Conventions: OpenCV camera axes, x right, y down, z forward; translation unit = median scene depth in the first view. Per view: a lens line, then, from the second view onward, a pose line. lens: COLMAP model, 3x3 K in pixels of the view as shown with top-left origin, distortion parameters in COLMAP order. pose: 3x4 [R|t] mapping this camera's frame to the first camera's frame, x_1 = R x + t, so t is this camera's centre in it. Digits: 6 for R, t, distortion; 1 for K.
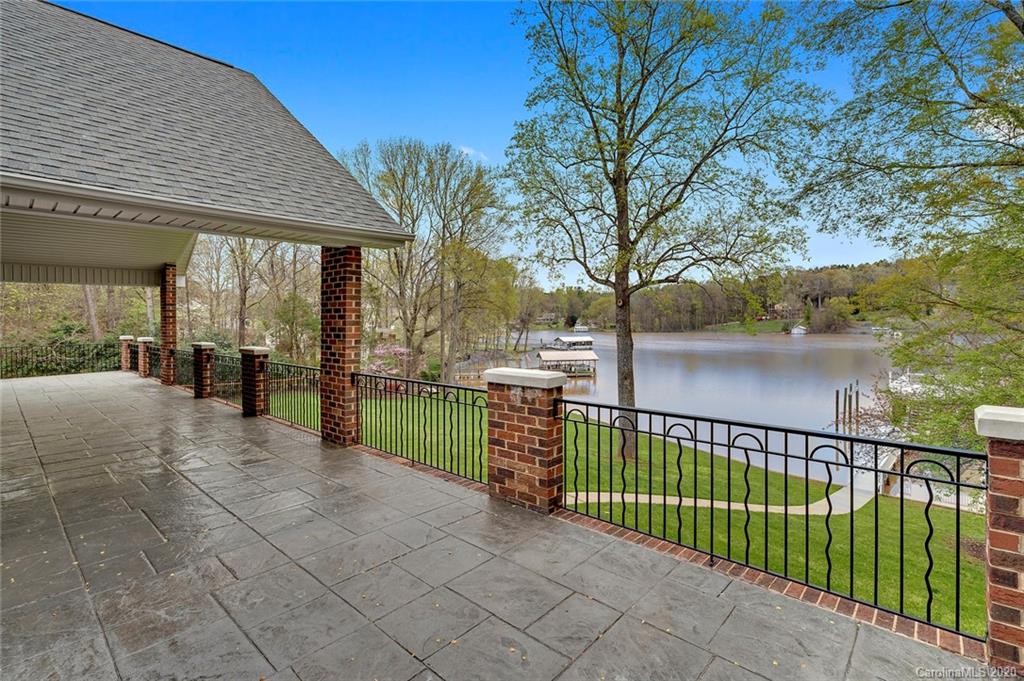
lens RADIAL K [[470.2, 0, 514.5], [0, 470.2, 337.2], [0, 0, 1]] dist [-0.002861, 0.002215]
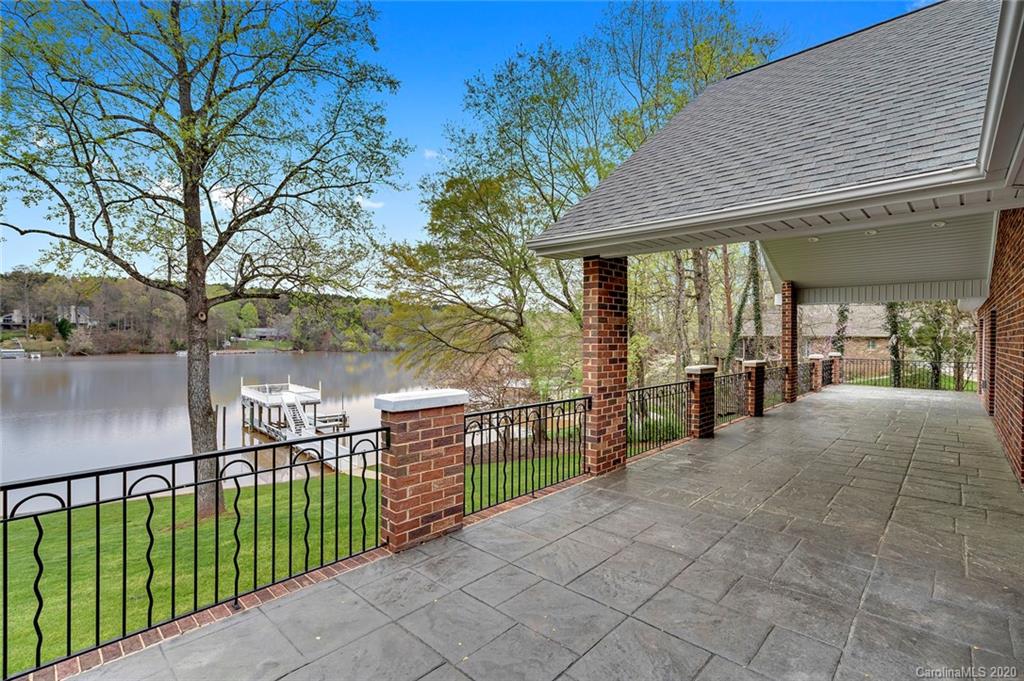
lens RADIAL K [[470.2, 0, 510.5], [0, 470.2, 346.4], [0, 0, 1]] dist [-0.002861, 0.002215]
pose [[0.029629, -0.005406, 0.999546, -0.097005], [0.030306, 0.999531, 0.004508, -0.003159], [-0.999101, 0.030158, 0.029779, 0.093320]]
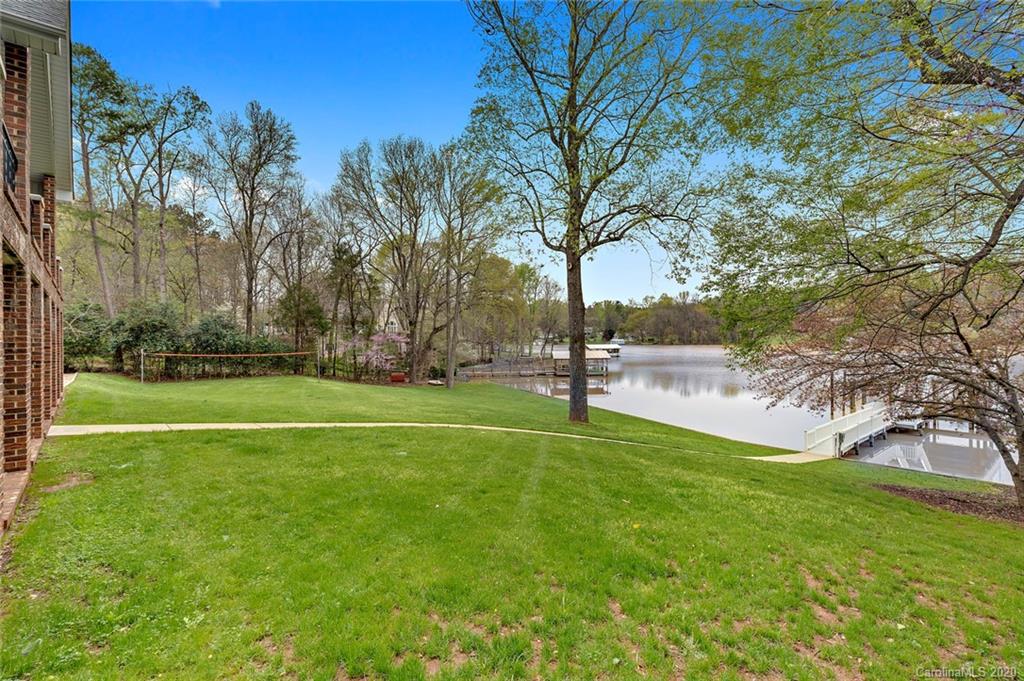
lens RADIAL K [[470.2, 0, 509.0], [0, 470.2, 341.4], [0, 0, 1]] dist [-0.002861, 0.002215]
pose [[0.994850, -0.000907, -0.101355, 0.037133], [-0.001913, 0.999614, -0.027725, 0.021403], [0.101341, 0.027776, 0.994464, 0.000546]]
